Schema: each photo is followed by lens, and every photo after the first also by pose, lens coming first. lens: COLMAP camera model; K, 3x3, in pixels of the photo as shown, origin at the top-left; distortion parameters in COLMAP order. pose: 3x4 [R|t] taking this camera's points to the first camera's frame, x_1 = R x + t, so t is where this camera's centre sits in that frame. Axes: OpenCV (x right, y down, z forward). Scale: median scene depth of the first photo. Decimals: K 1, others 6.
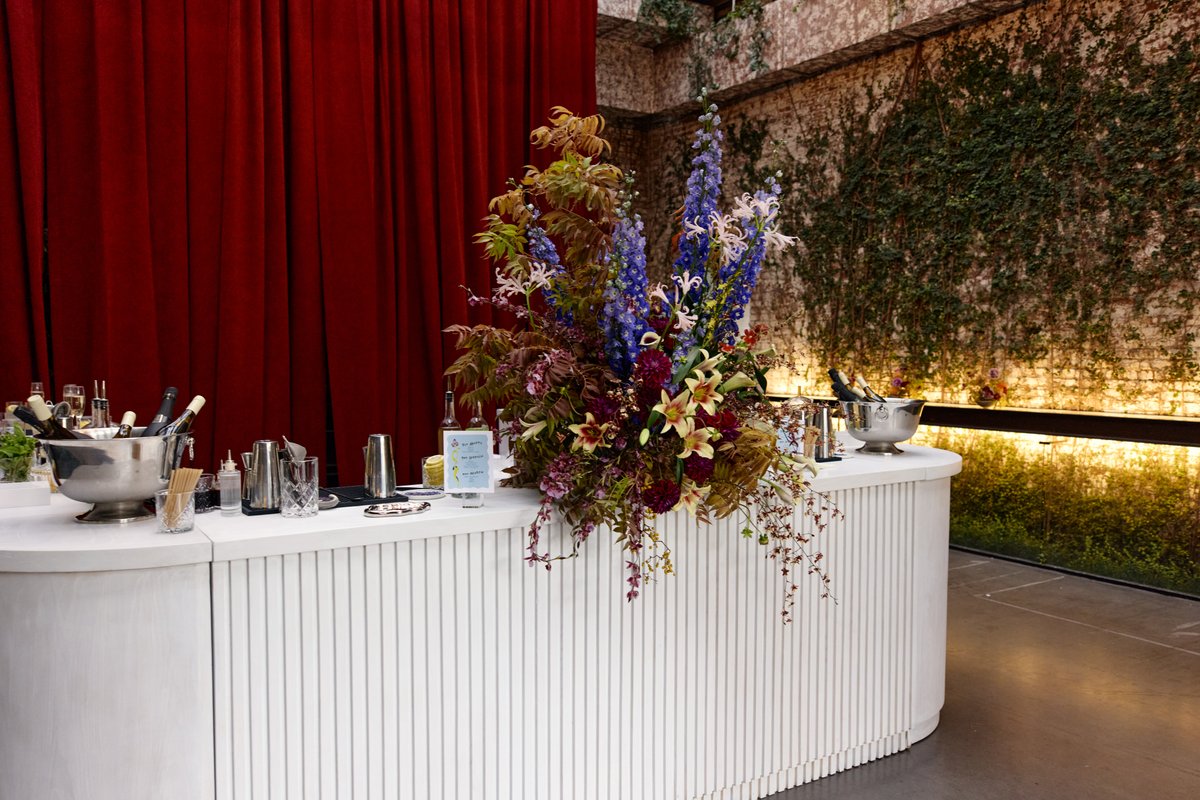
lens RADIAL K [[936.1, 0, 600.0], [0, 936.1, 400.0], [0, 0, 1]] dist [-0.003818, 0.001217]
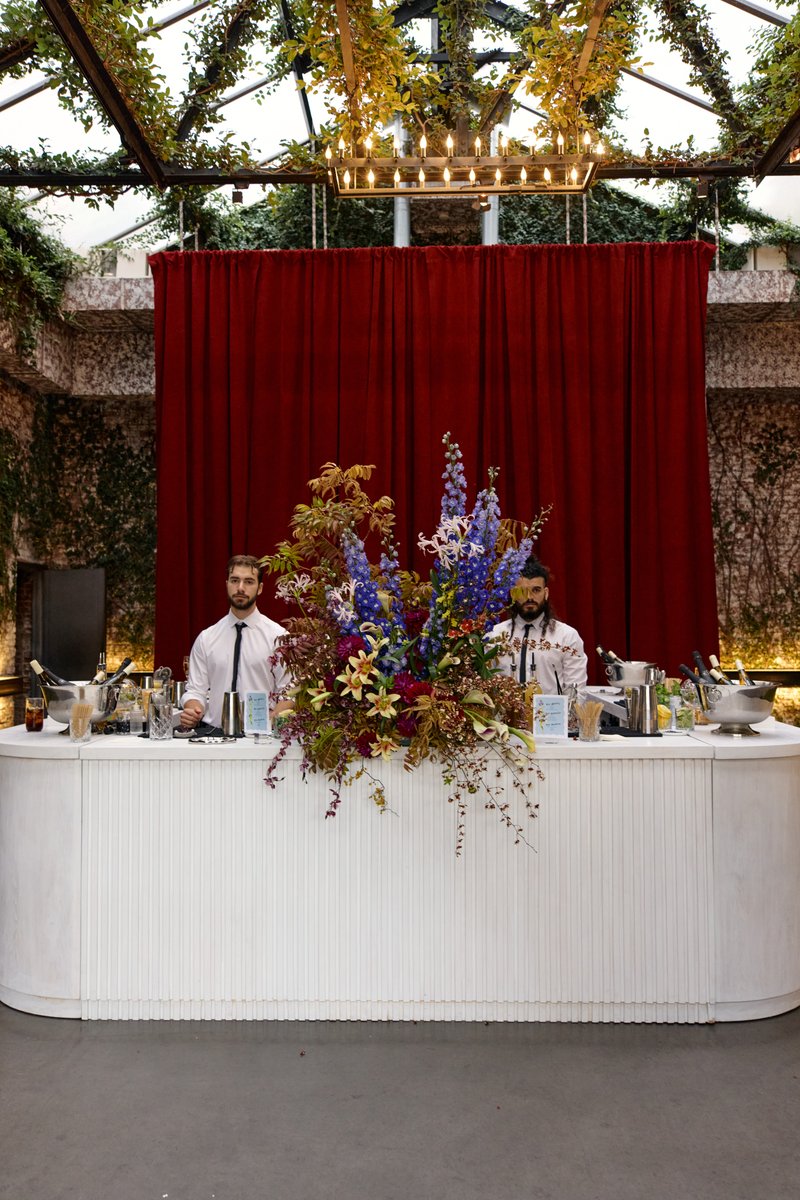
lens RADIAL K [[936.1, 0, 400.0], [0, 936.1, 600.0], [0, 0, 1]] dist [-0.003818, 0.001217]
pose [[0.835272, -0.018680, -0.549520, 0.560845], [-0.028667, 0.996584, -0.077451, -0.000469], [0.549089, 0.080445, 0.831883, -0.068127]]
